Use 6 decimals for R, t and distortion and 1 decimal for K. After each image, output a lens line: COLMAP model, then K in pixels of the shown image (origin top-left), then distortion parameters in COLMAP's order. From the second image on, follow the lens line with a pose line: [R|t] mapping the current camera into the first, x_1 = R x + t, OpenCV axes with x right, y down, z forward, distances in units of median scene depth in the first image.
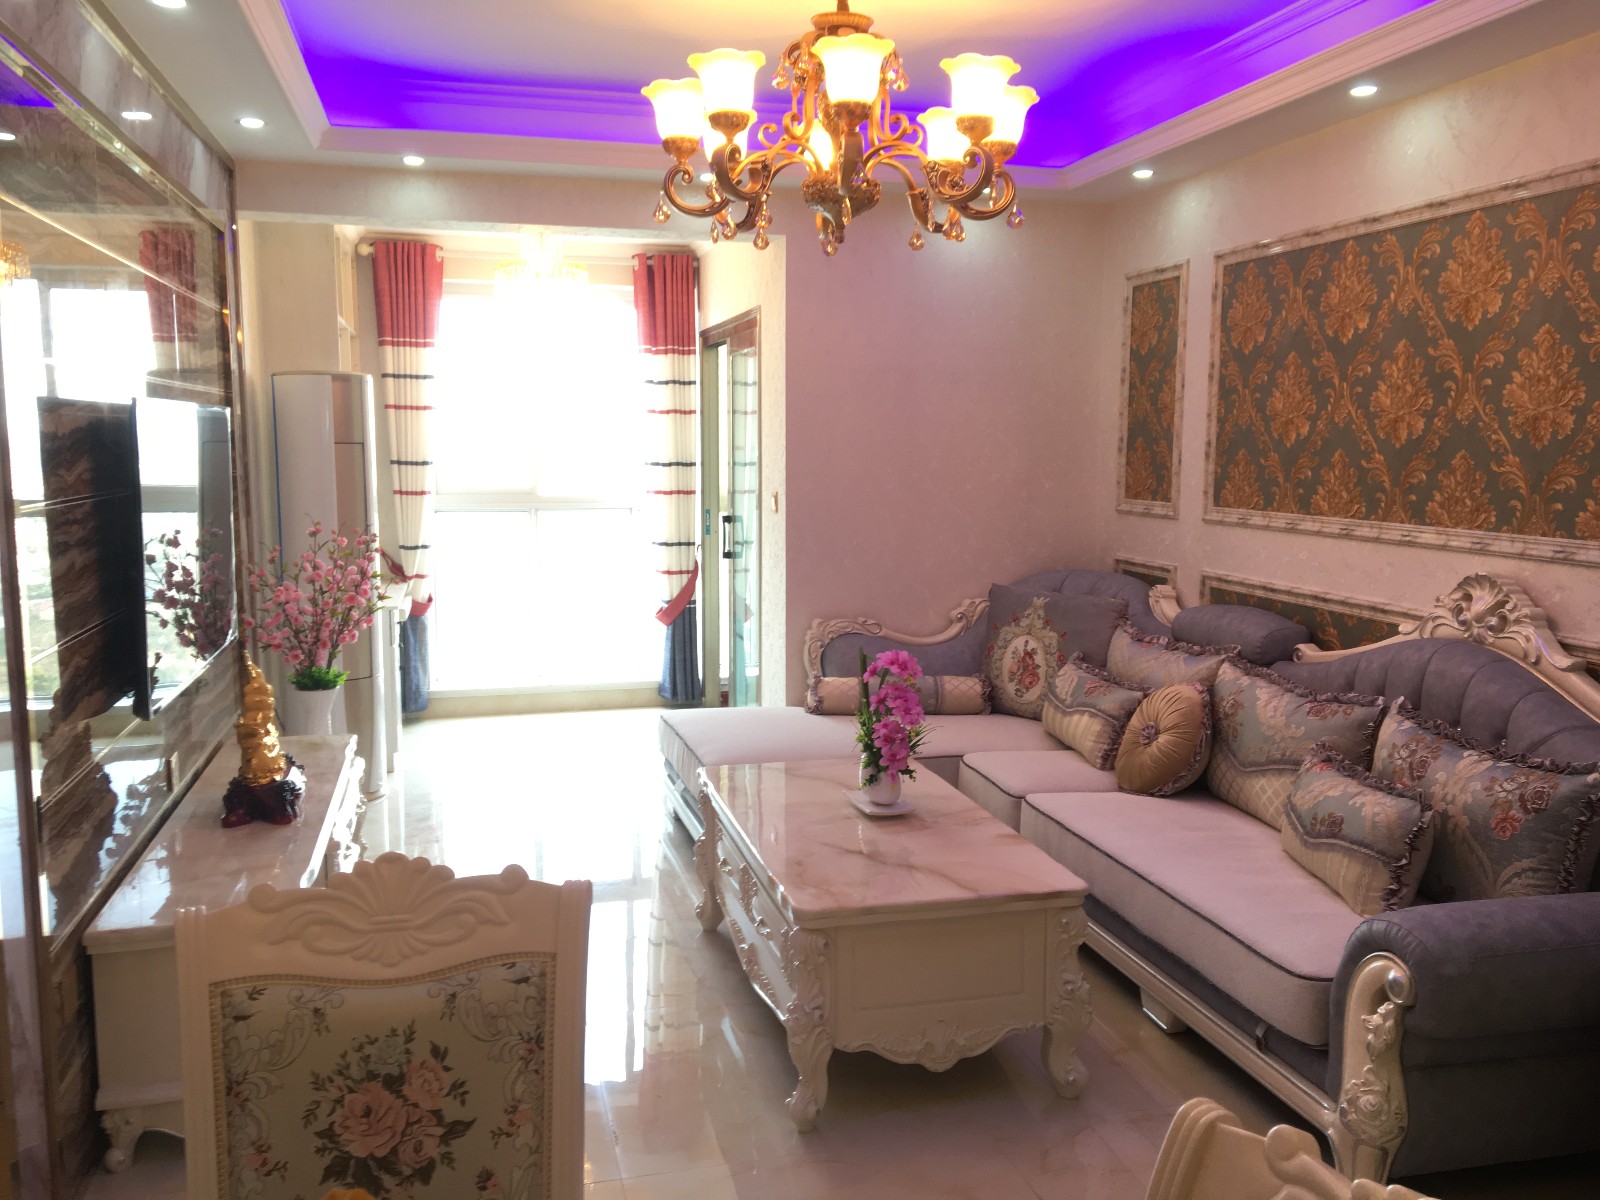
lens RADIAL K [[1336.6, 0, 800.0], [0, 1336.6, 600.0], [0, 0, 1]] dist [0.089645, -0.101310]
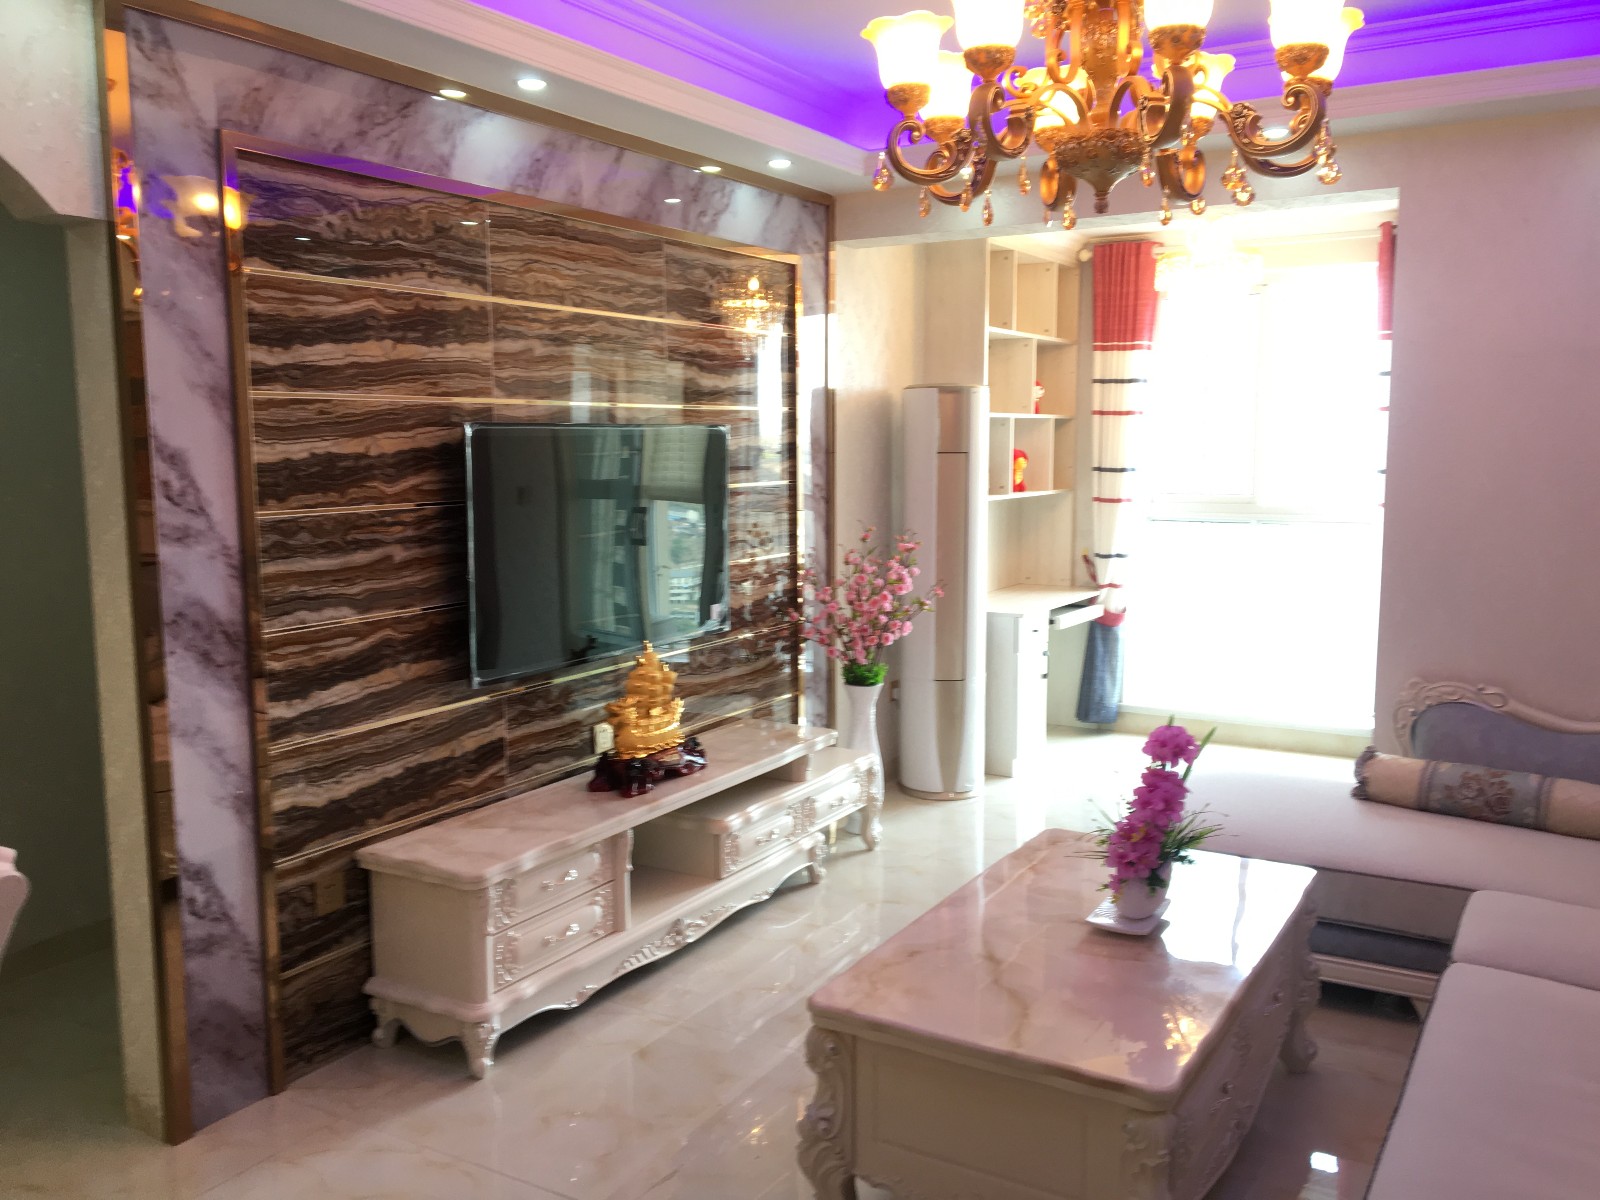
lens RADIAL K [[1336.6, 0, 800.0], [0, 1336.6, 600.0], [0, 0, 1]] dist [0.089645, -0.101310]
pose [[0.704420, 0.079599, -0.705306, 0.249322], [-0.077280, 0.996386, 0.035266, -0.024736], [0.705564, 0.029663, 0.708025, 0.155383]]
